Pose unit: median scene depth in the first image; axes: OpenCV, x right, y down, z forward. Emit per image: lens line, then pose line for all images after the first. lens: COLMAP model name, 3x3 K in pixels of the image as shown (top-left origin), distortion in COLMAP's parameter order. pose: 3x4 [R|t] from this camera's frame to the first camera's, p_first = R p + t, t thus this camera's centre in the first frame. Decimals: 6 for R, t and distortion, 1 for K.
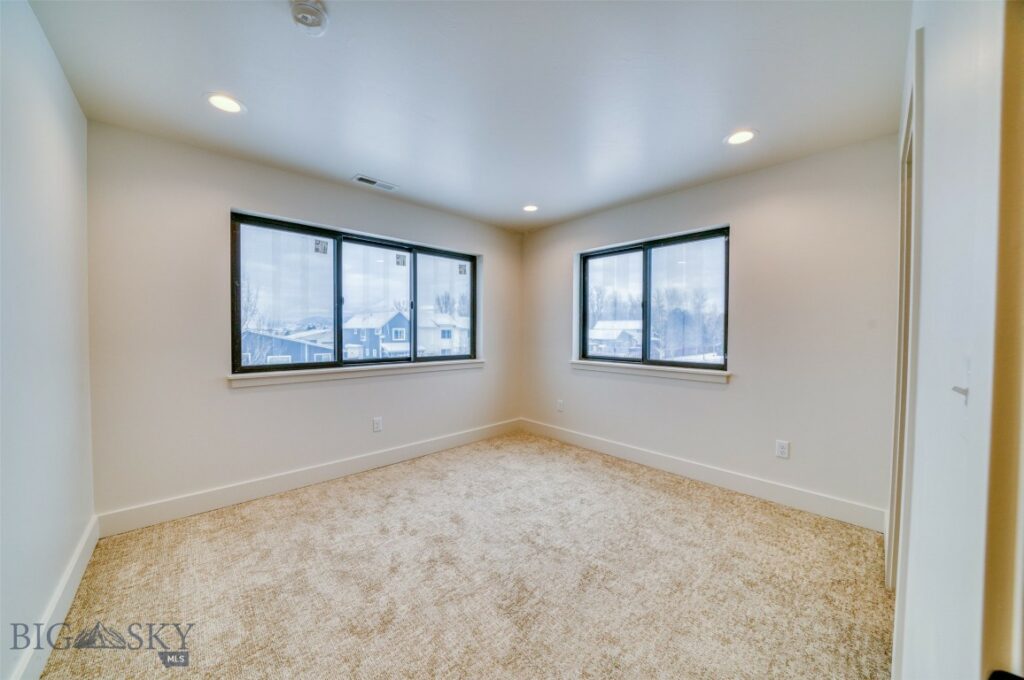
lens RADIAL K [[355.7, 0, 512.0], [0, 355.7, 340.0], [0, 0, 1]] dist [-0.014232, 0.000052]
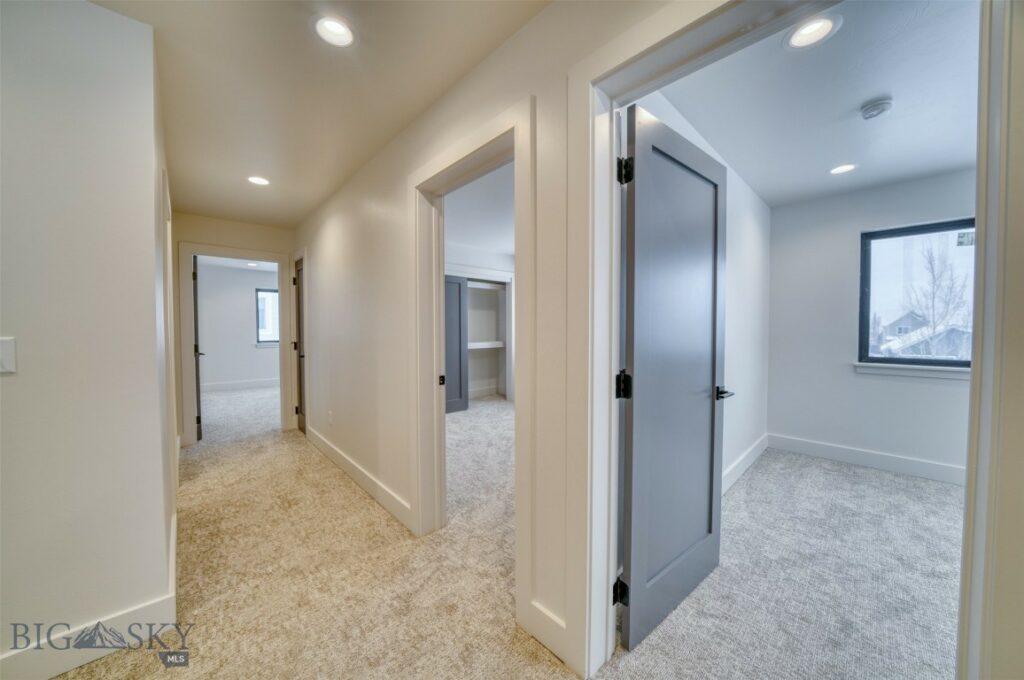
lens RADIAL K [[355.7, 0, 512.0], [0, 355.7, 340.0], [0, 0, 1]] dist [-0.014232, 0.000052]
pose [[0.013347, 0.026259, -0.999566, 0.527560], [-0.020255, 0.999457, 0.025986, 0.012384], [0.999706, 0.019900, 0.013872, -0.307544]]
